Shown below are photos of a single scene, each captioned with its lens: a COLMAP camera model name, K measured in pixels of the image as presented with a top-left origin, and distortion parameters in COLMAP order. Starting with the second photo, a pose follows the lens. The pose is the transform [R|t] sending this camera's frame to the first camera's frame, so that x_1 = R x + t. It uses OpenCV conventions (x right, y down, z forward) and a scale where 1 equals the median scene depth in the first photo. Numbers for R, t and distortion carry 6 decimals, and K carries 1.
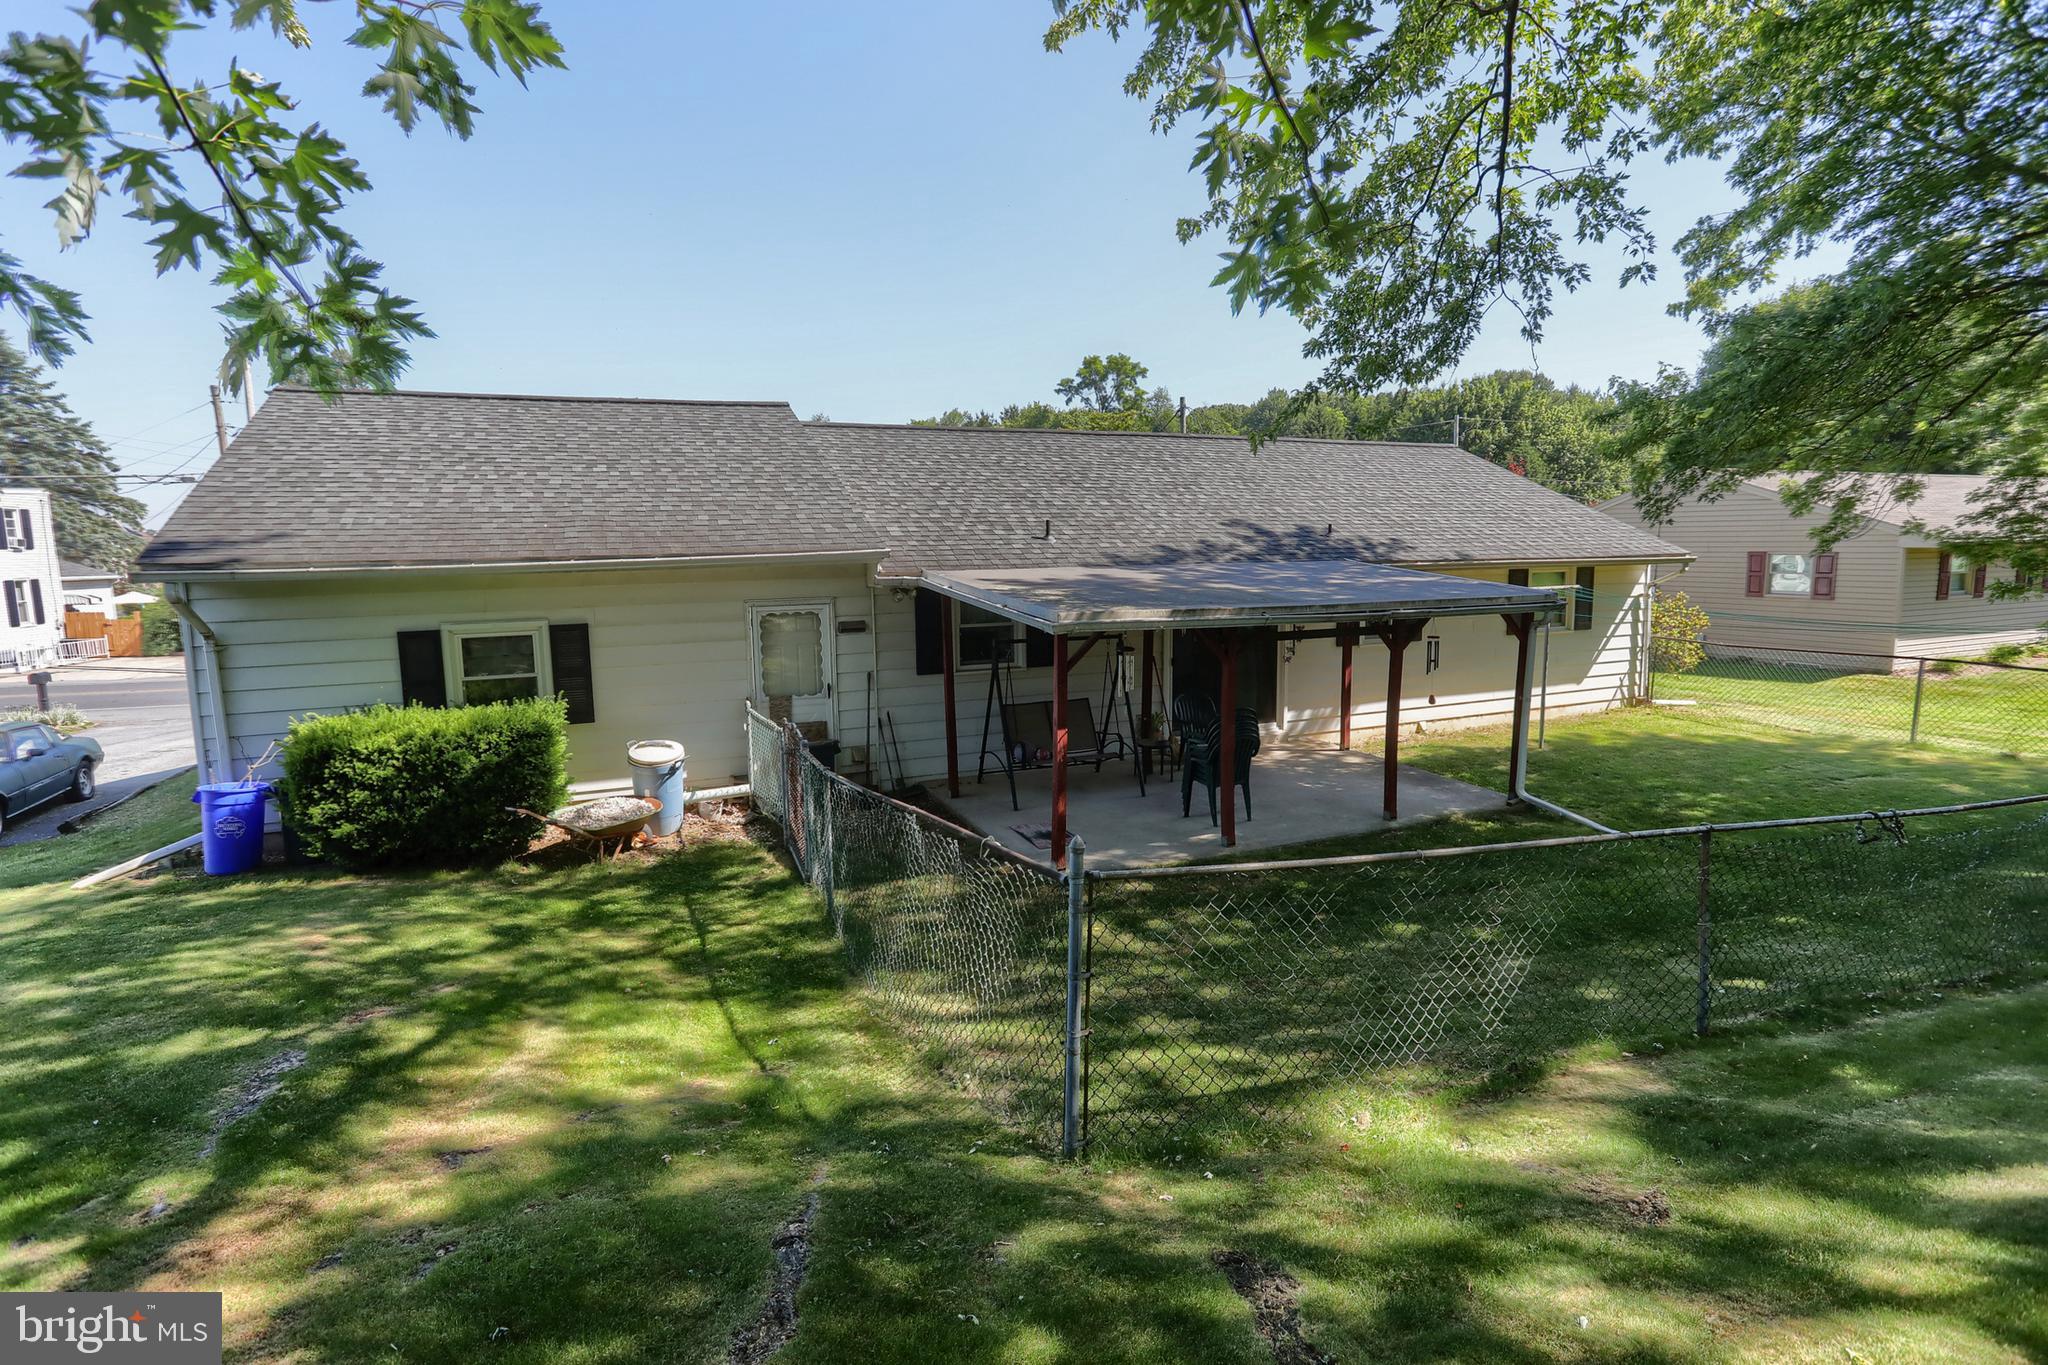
lens RADIAL K [[1014.5, 0, 1013.5], [0, 1014.5, 655.6], [0, 0, 1]] dist [-0.011491, -0.000162]
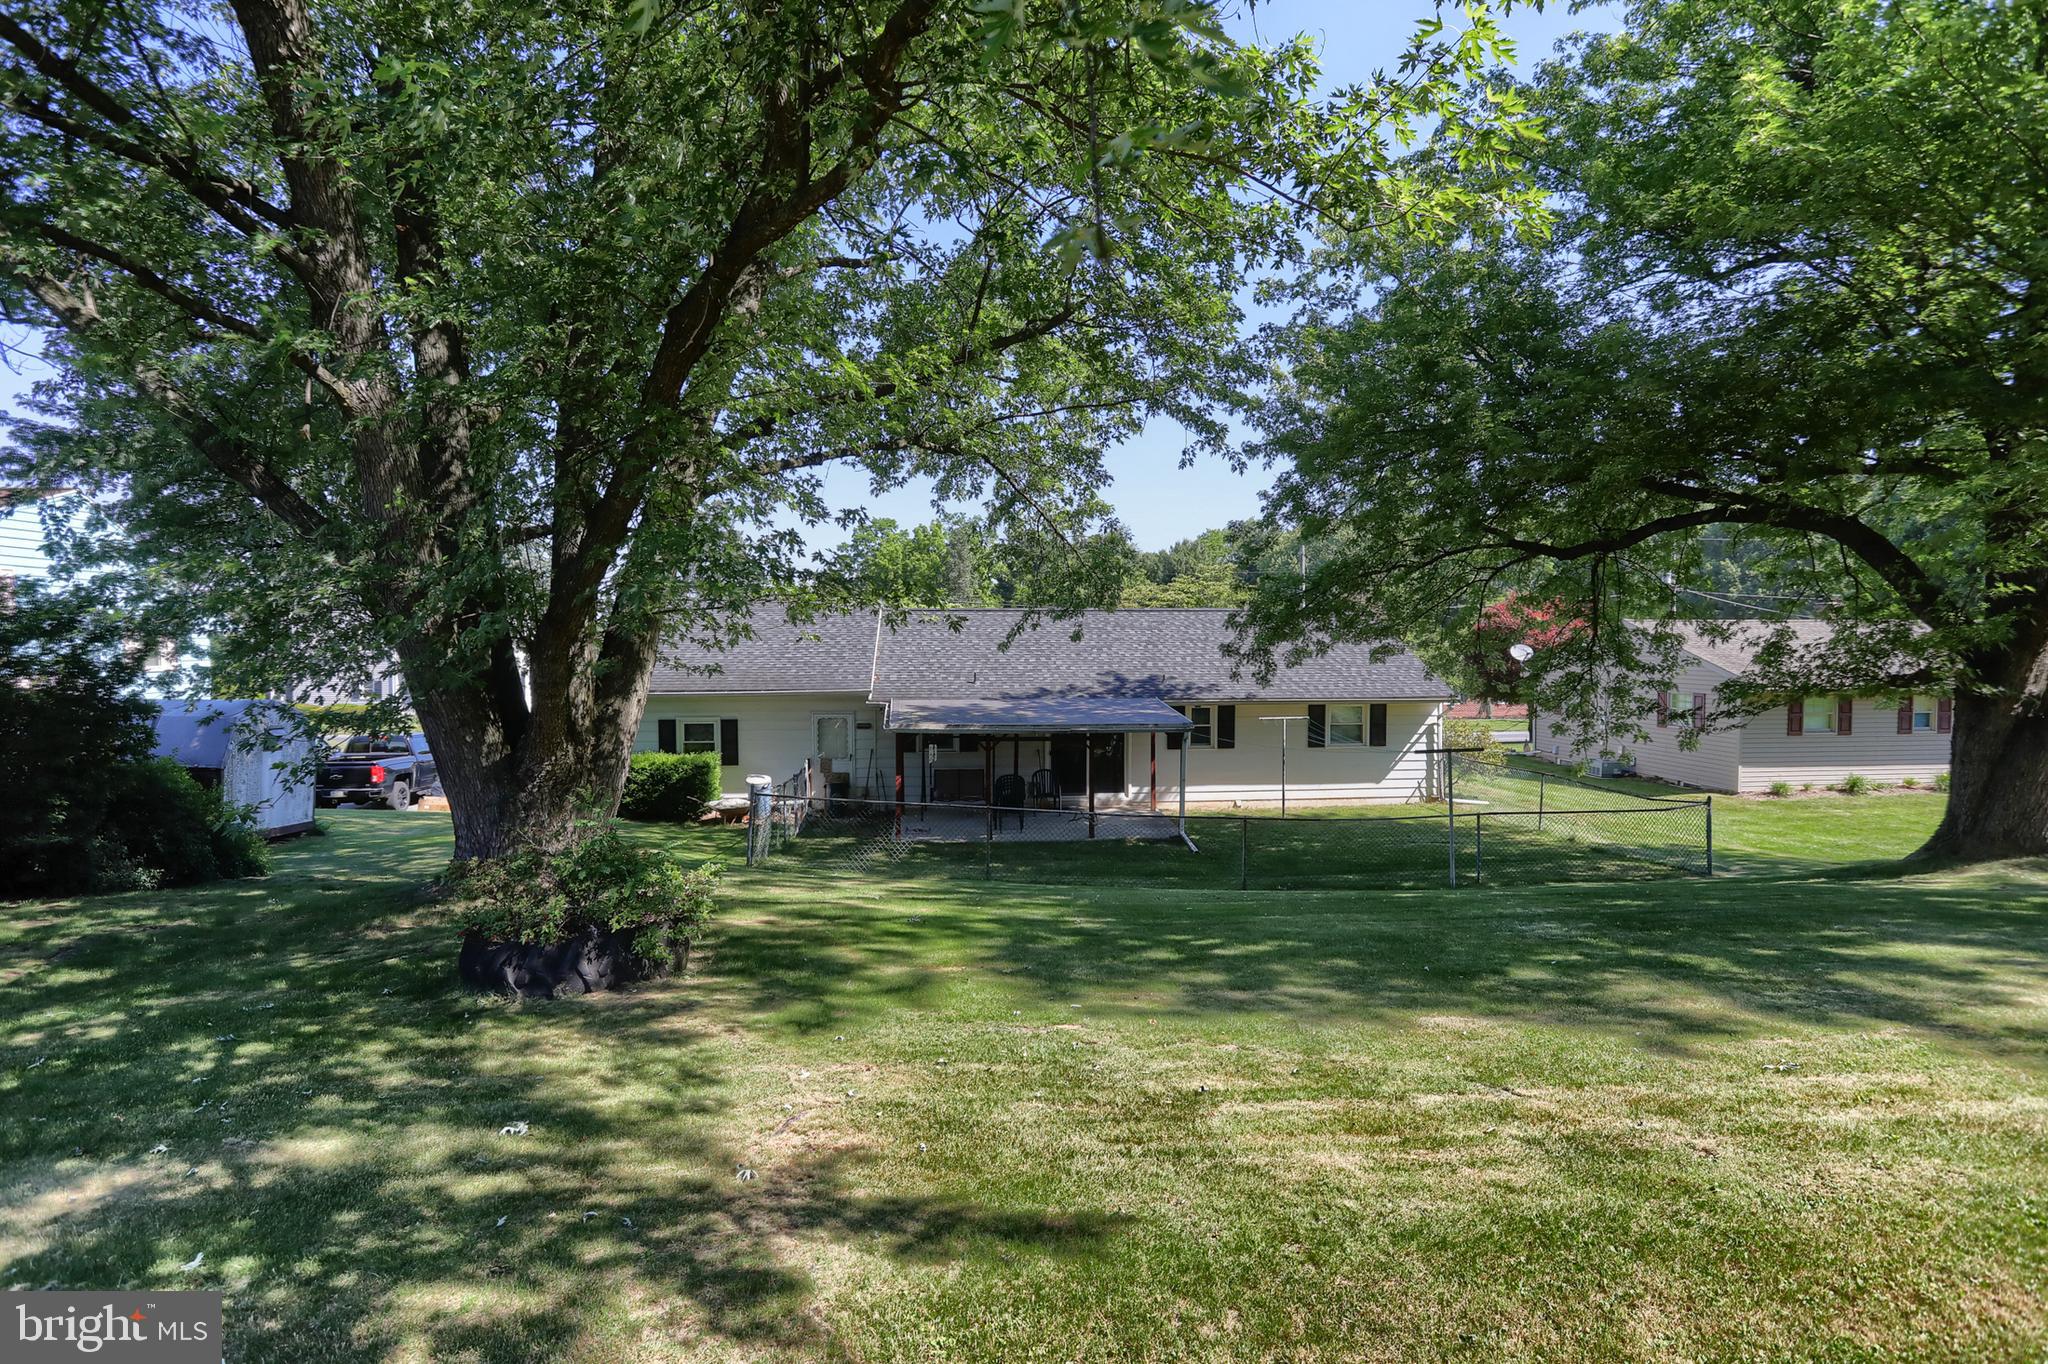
lens RADIAL K [[1059.9, 0, 1026.8], [0, 1059.9, 662.1], [0, 0, 1]] dist [-0.058967, 0.030700]
pose [[0.947166, 0.021691, -0.320008, 0.753104], [-0.047723, 0.996136, -0.073730, -0.013514], [0.317172, 0.085107, 0.944541, -0.800527]]
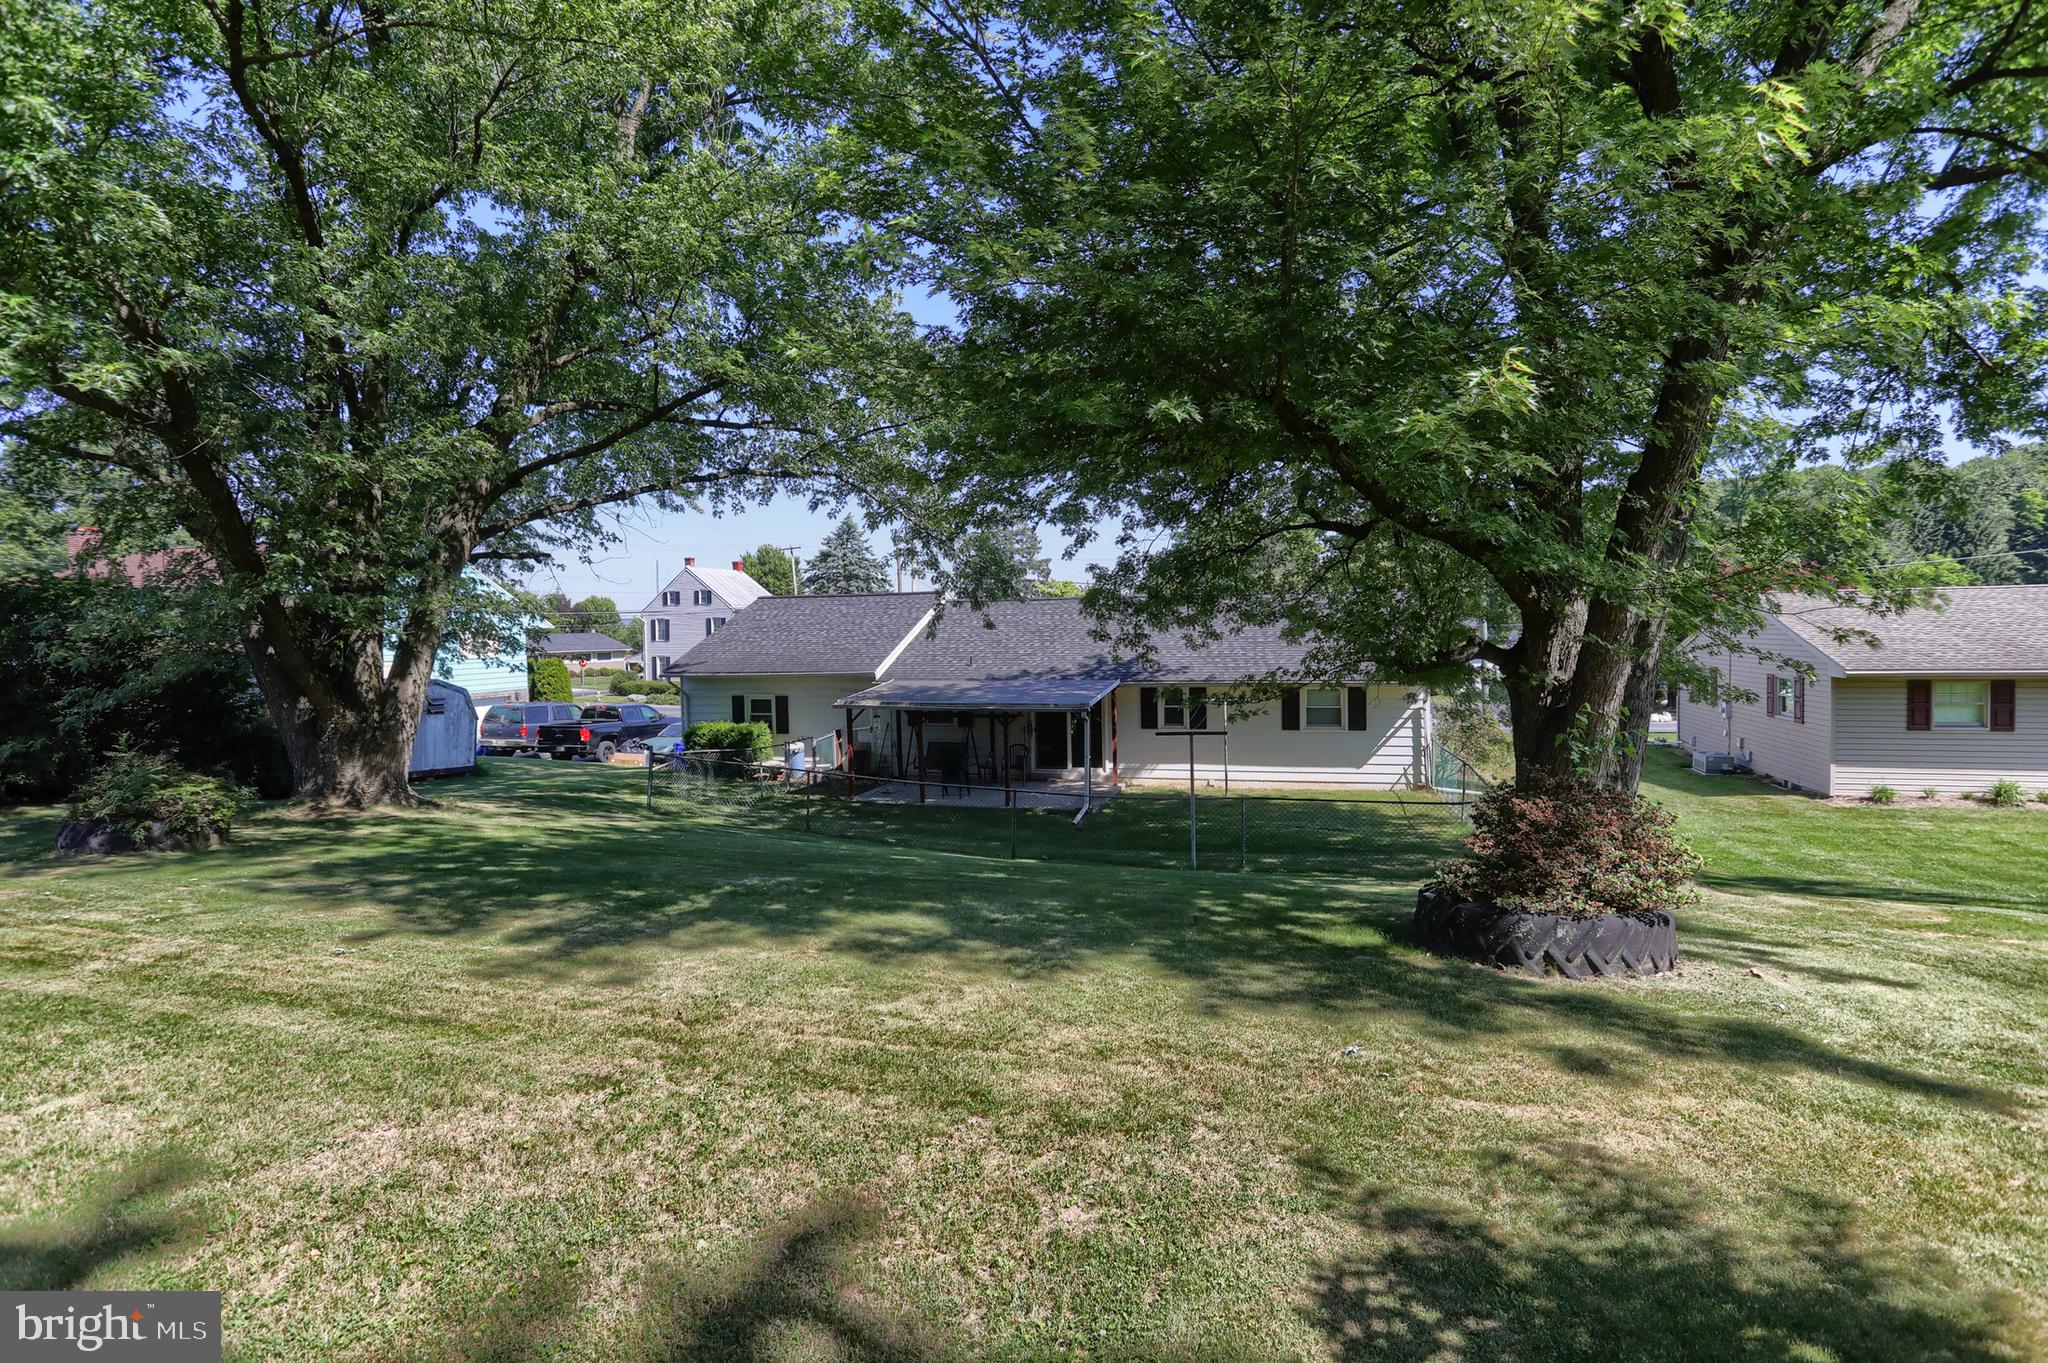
lens RADIAL K [[1013.1, 0, 1032.8], [0, 1013.1, 654.7], [0, 0, 1]] dist [-0.052789, 0.031317]
pose [[0.758850, 0.020799, -0.650933, 1.510842], [-0.062339, 0.997220, -0.040810, -0.059989], [0.648275, 0.071547, 0.758037, -0.500069]]
